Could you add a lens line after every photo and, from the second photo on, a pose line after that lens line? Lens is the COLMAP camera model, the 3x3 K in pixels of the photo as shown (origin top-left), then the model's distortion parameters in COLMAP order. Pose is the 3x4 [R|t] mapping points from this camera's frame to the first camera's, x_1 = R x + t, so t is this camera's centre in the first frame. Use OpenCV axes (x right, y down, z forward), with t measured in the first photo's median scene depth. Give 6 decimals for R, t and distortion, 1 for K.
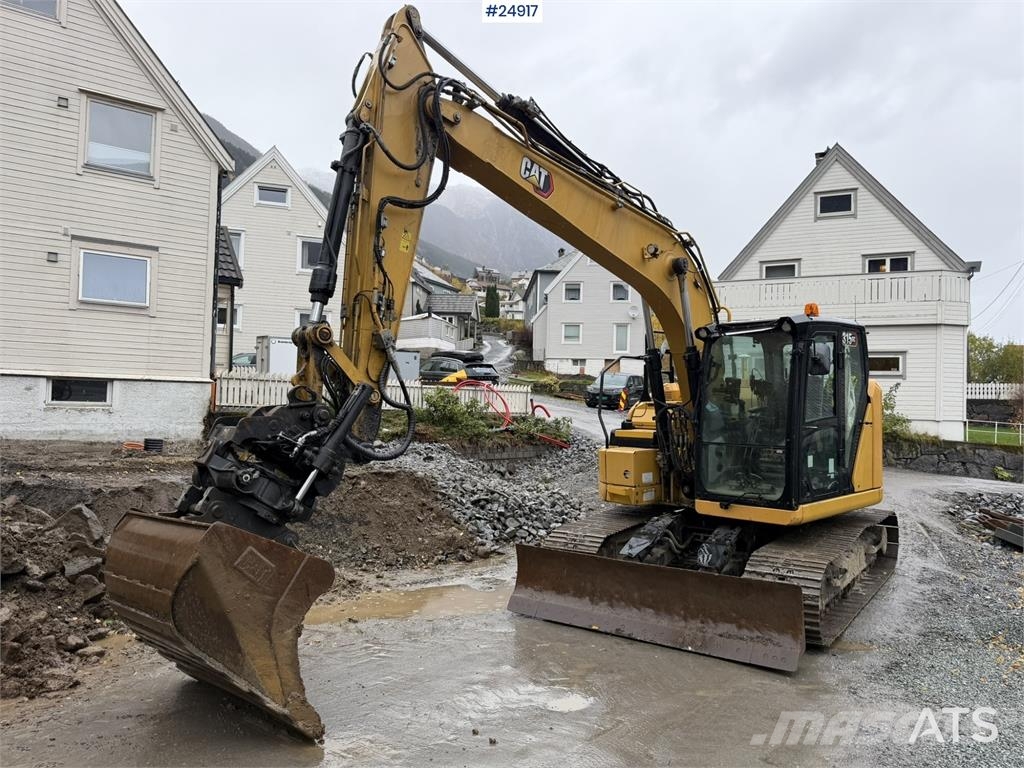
lens RADIAL K [[711.4, 0, 517.0], [0, 711.4, 387.0], [0, 0, 1]] dist [0.128735, -0.208453]
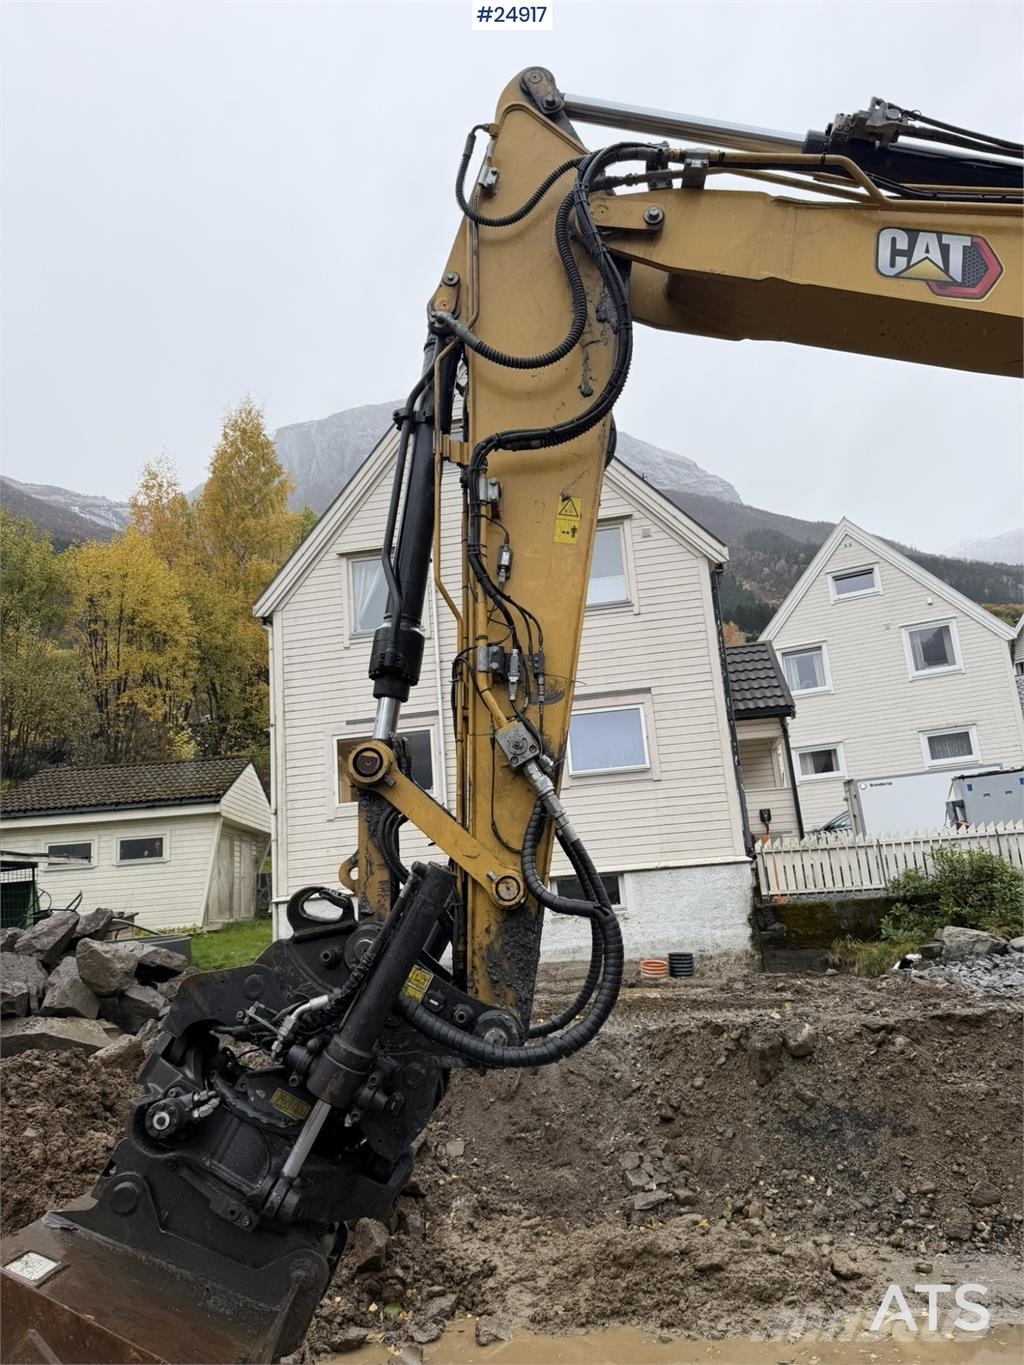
lens RADIAL K [[956.4, 0, 510.1], [0, 956.4, 689.2], [0, 0, 1]] dist [0.040372, -0.052323]
pose [[0.705096, -0.236617, -0.668470, 0.119436], [0.118259, 0.968722, -0.218157, 0.012555], [0.699181, 0.074769, 0.711024, 0.370576]]
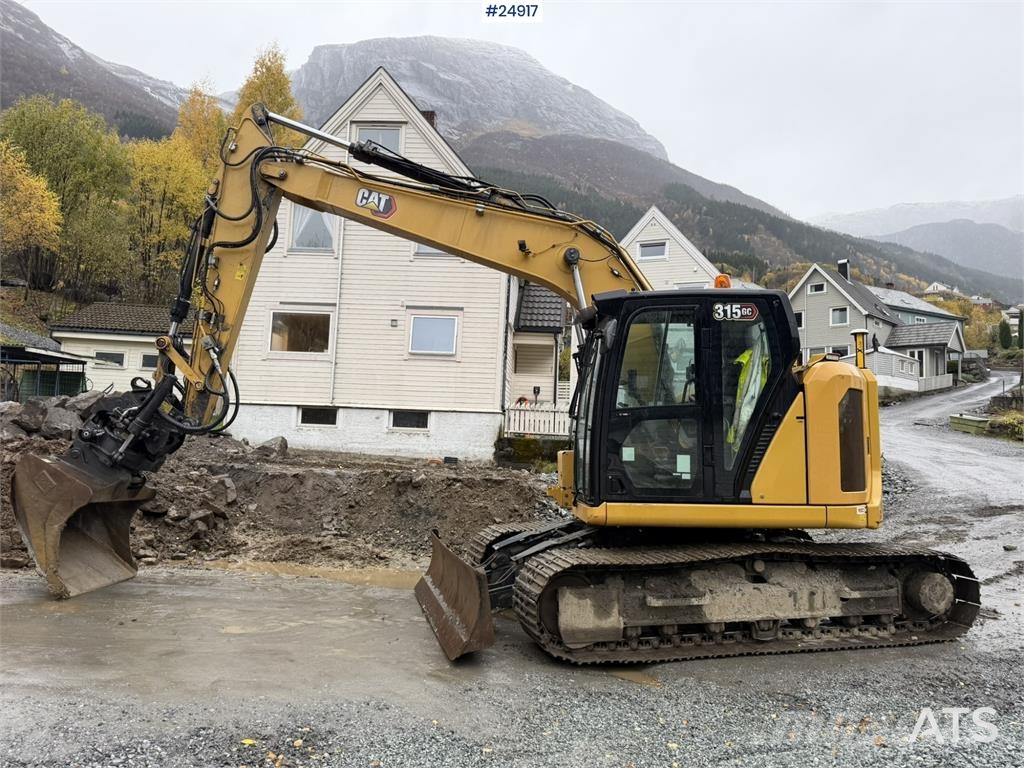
lens RADIAL K [[713.0, 0, 506.5], [0, 713.0, 376.4], [0, 0, 1]] dist [0.077469, -0.107094]
pose [[0.758712, -0.053831, -0.649198, 0.709375], [-0.002935, 0.996287, -0.086042, 0.069504], [0.651419, 0.067187, 0.755737, 0.204847]]
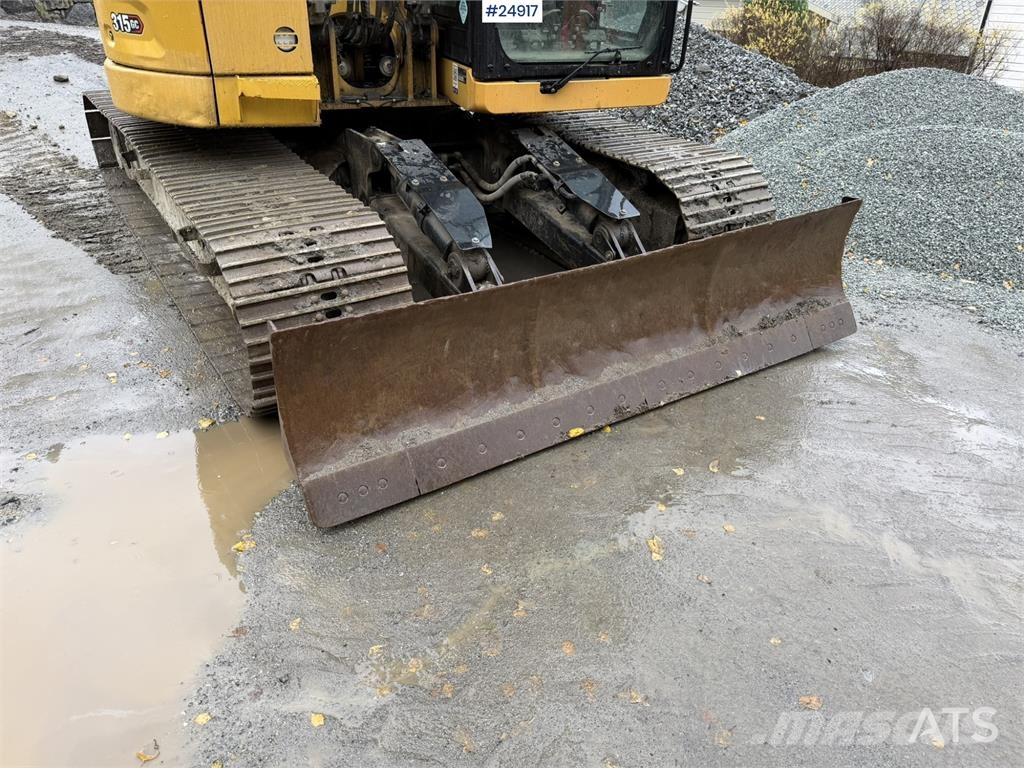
lens RADIAL K [[711.4, 0, 517.0], [0, 711.4, 387.0], [0, 0, 1]] dist [0.128735, -0.208453]
pose [[0.339679, -0.467603, 0.816067, -0.183911], [-0.049353, 0.857600, 0.511944, 0.077208], [-0.939246, -0.214172, 0.268232, 0.727756]]
